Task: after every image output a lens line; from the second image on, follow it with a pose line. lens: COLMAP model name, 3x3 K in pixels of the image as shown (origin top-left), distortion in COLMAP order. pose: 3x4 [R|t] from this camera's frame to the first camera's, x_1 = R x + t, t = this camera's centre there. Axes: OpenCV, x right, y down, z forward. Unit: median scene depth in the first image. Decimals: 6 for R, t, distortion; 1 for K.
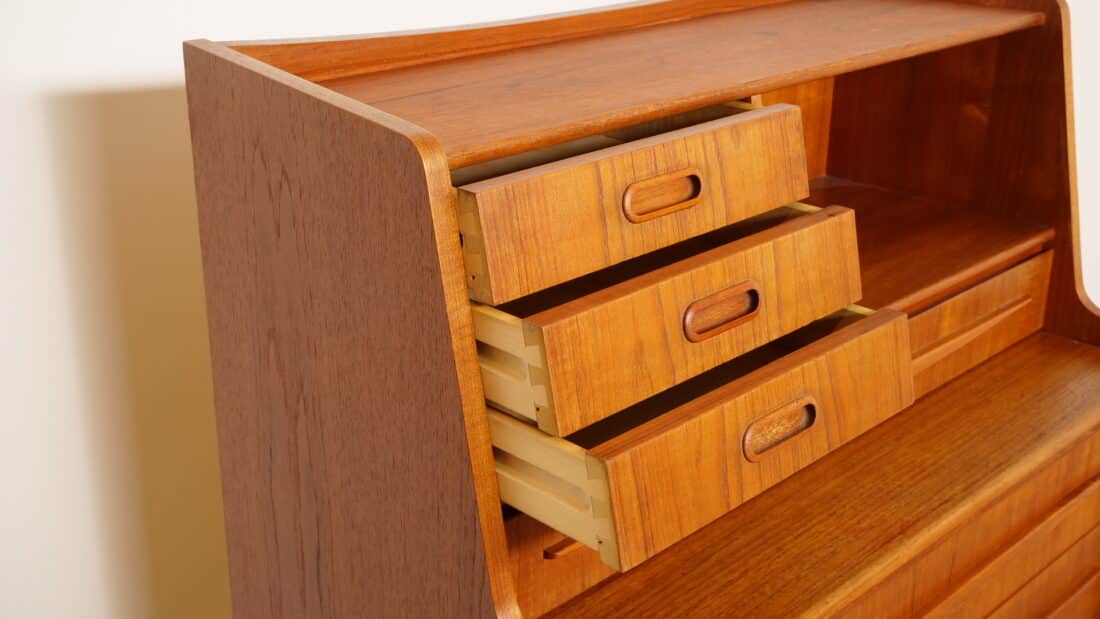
lens RADIAL K [[1317.2, 0, 550.0], [0, 1317.2, 309.5], [0, 0, 1]] dist [0.050851, -0.019190]
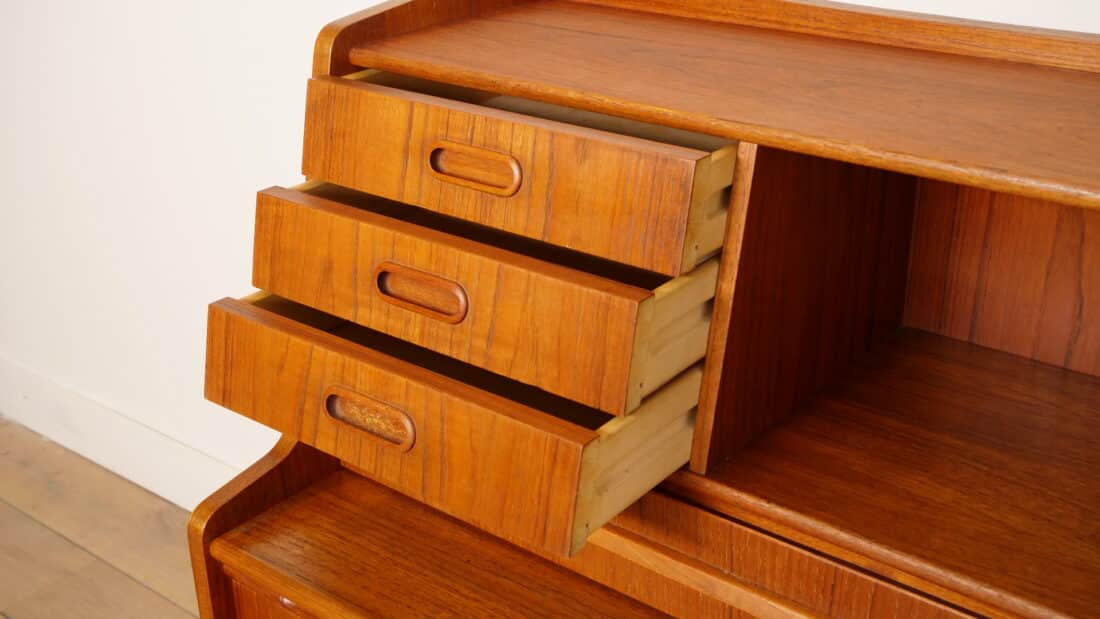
lens RADIAL K [[1317.2, 0, 550.0], [0, 1317.2, 309.5], [0, 0, 1]] dist [0.050851, -0.019190]
pose [[0.082226, 0.389333, -0.917420, 1.015365], [-0.343861, 0.875092, 0.340550, -0.344010], [0.935413, 0.287463, 0.205832, 0.887487]]
